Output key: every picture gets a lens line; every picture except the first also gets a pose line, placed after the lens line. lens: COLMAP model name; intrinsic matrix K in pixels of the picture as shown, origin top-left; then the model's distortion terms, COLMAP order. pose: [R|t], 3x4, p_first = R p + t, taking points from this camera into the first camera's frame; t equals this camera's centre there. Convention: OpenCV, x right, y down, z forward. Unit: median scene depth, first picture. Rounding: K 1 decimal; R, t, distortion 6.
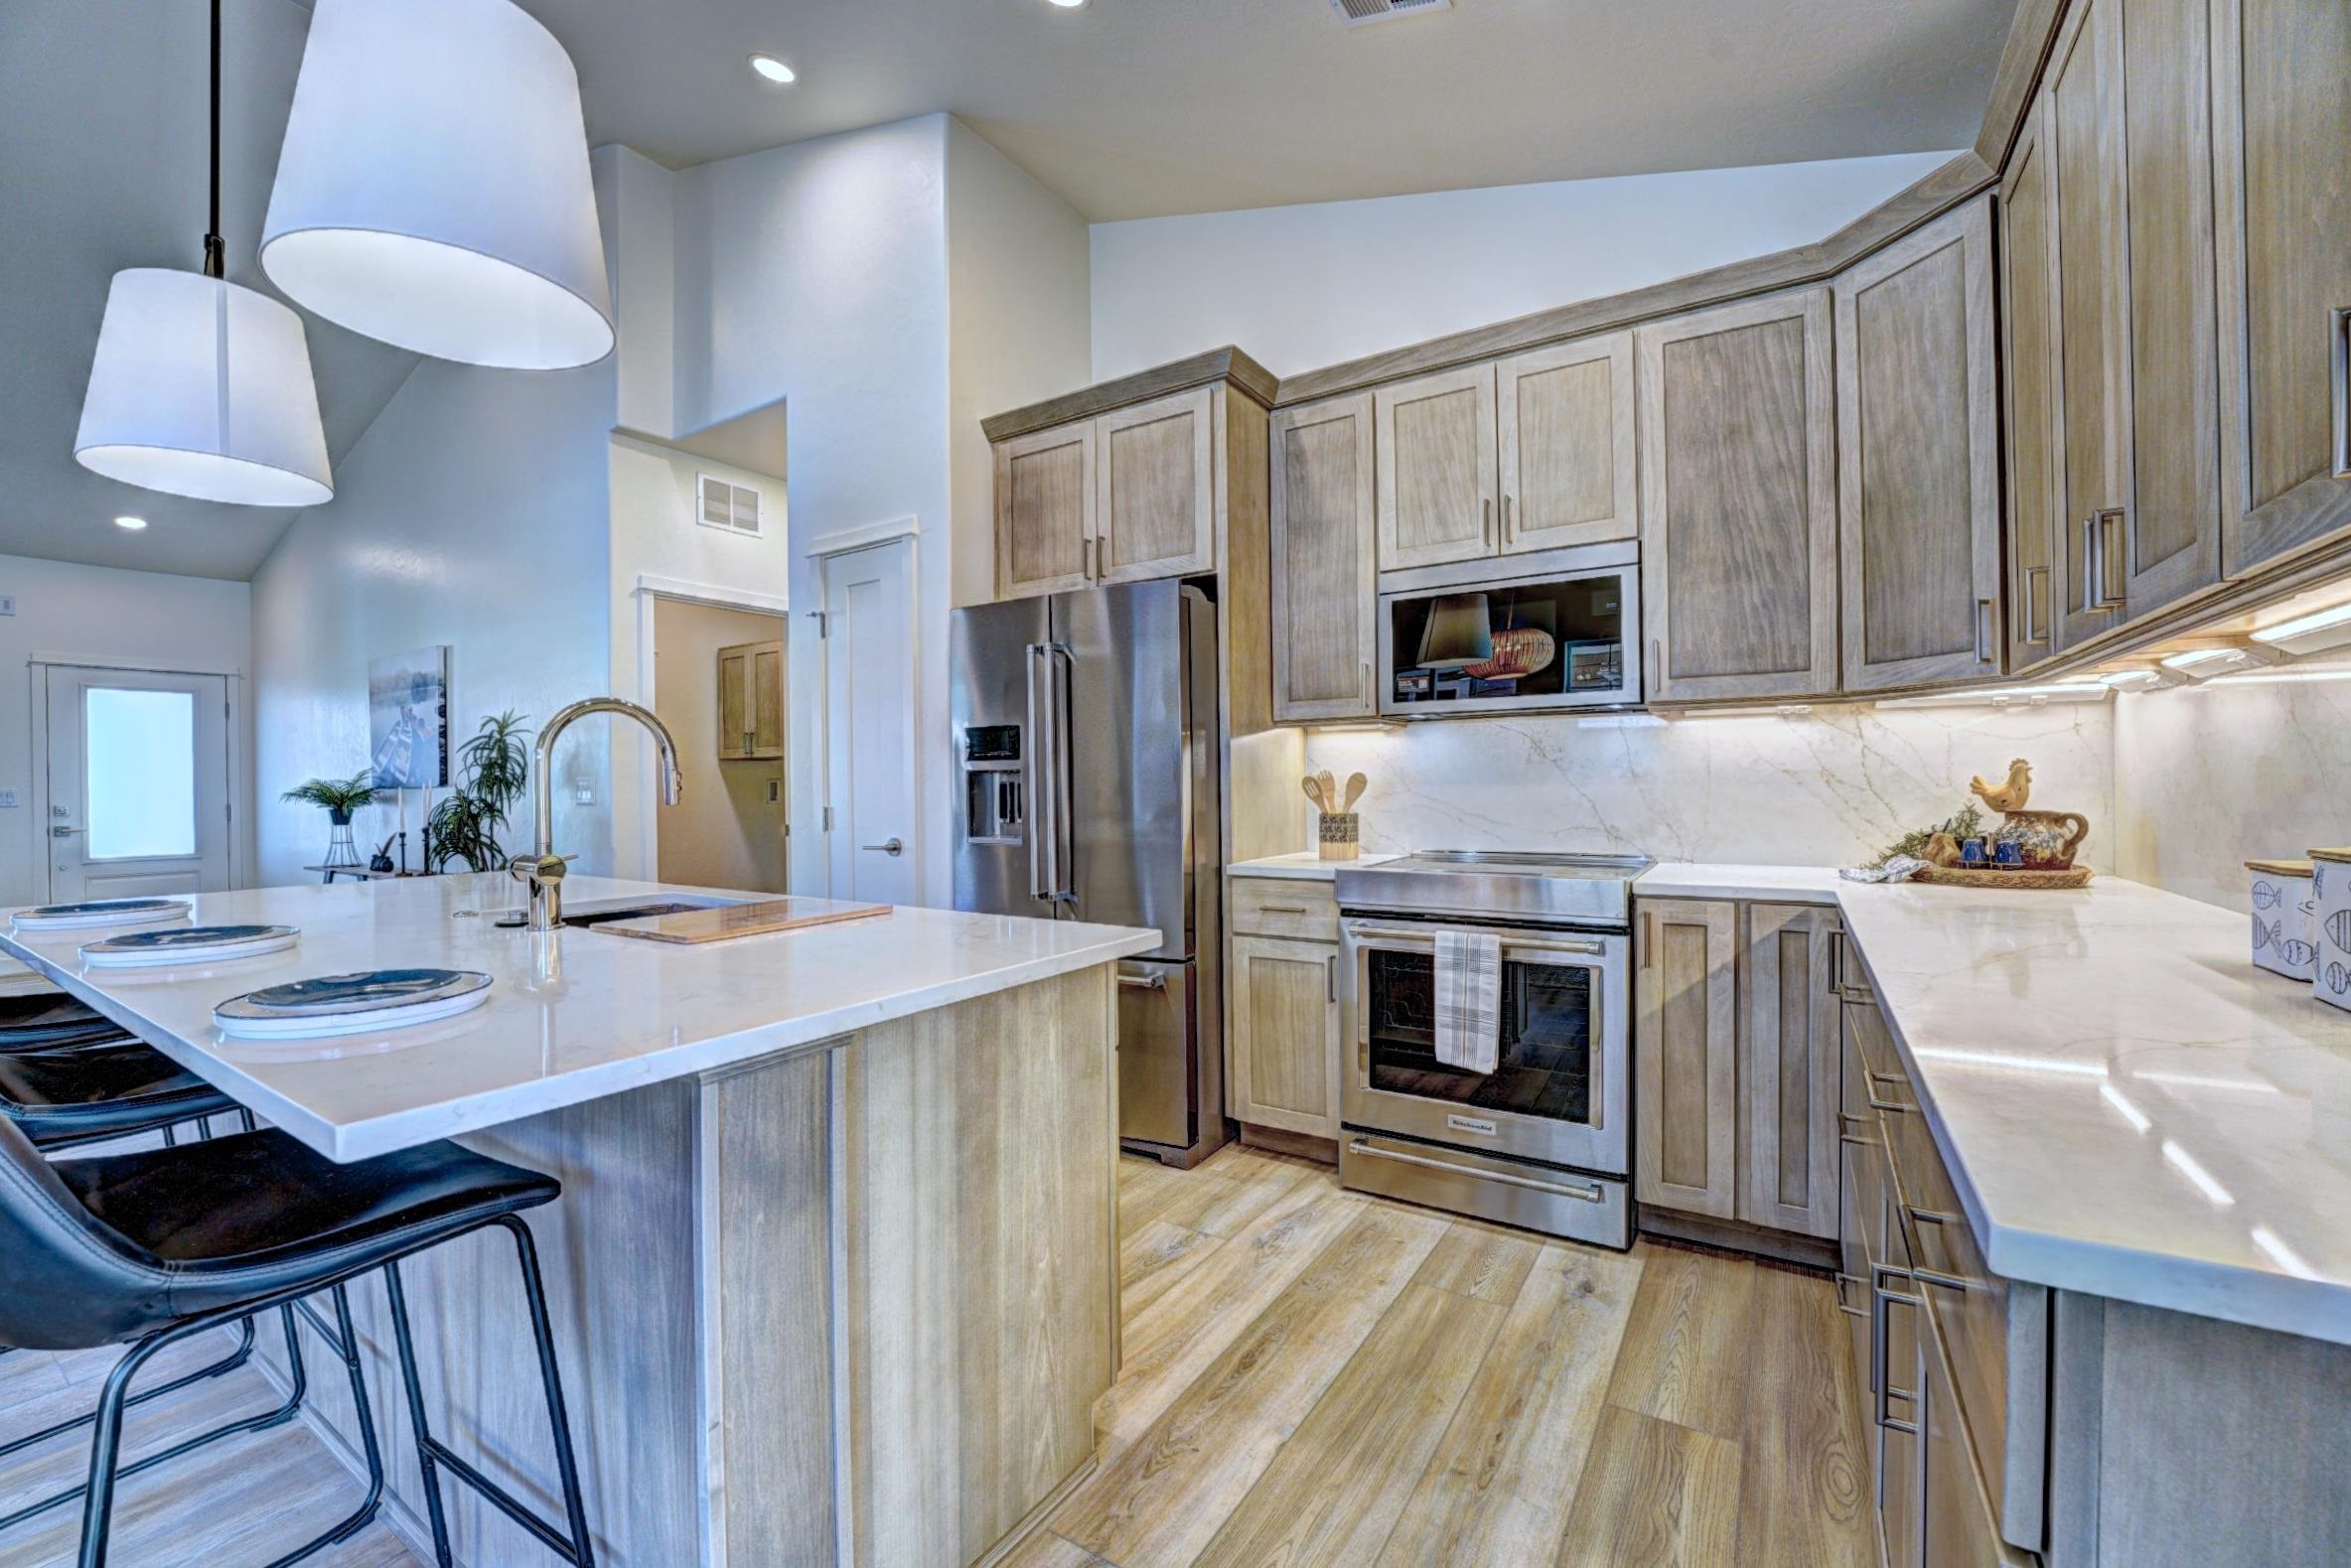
lens RADIAL K [[960.5, 0, 1169.5], [0, 960.5, 788.2], [0, 0, 1]] dist [-0.012151, 0.000033]
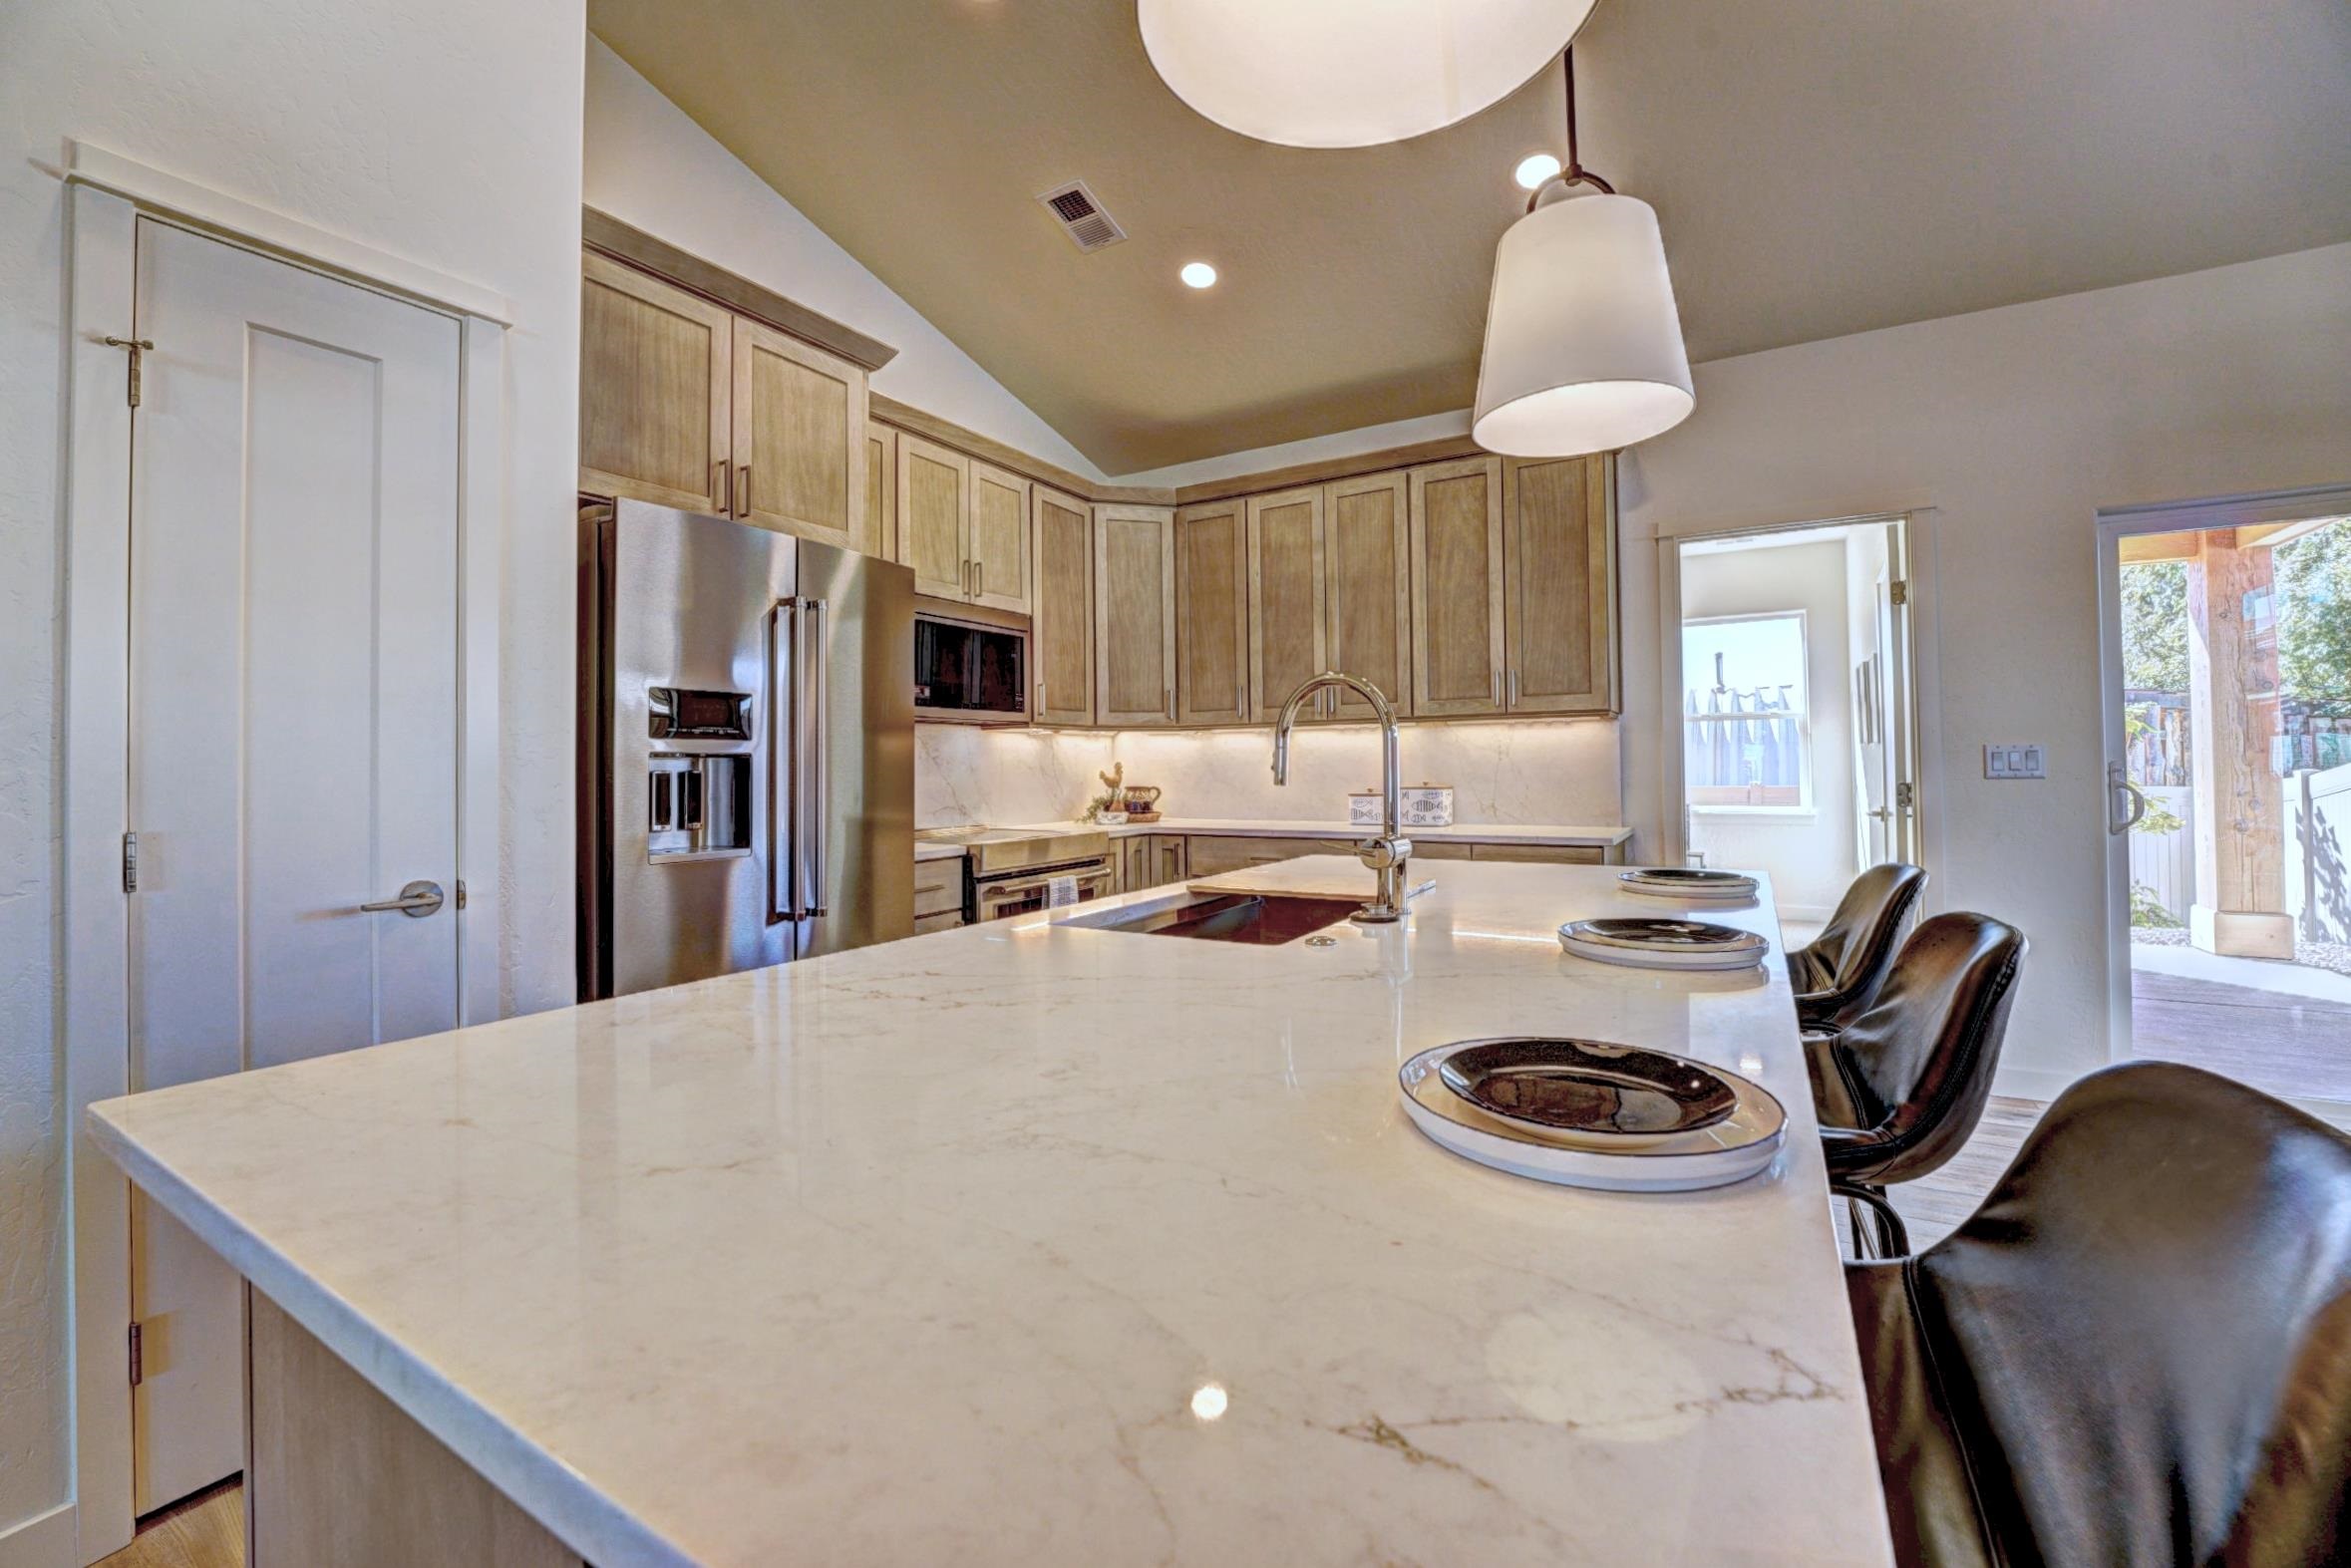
lens RADIAL K [[960.5, 0, 1169.8], [0, 960.5, 759.6], [0, 0, 1]] dist [-0.012151, 0.000033]
pose [[-0.023709, 0.018627, 0.999545, -1.013603], [0.015333, 0.999716, -0.018266, 0.003549], [-0.999601, 0.014893, -0.023988, 0.771654]]
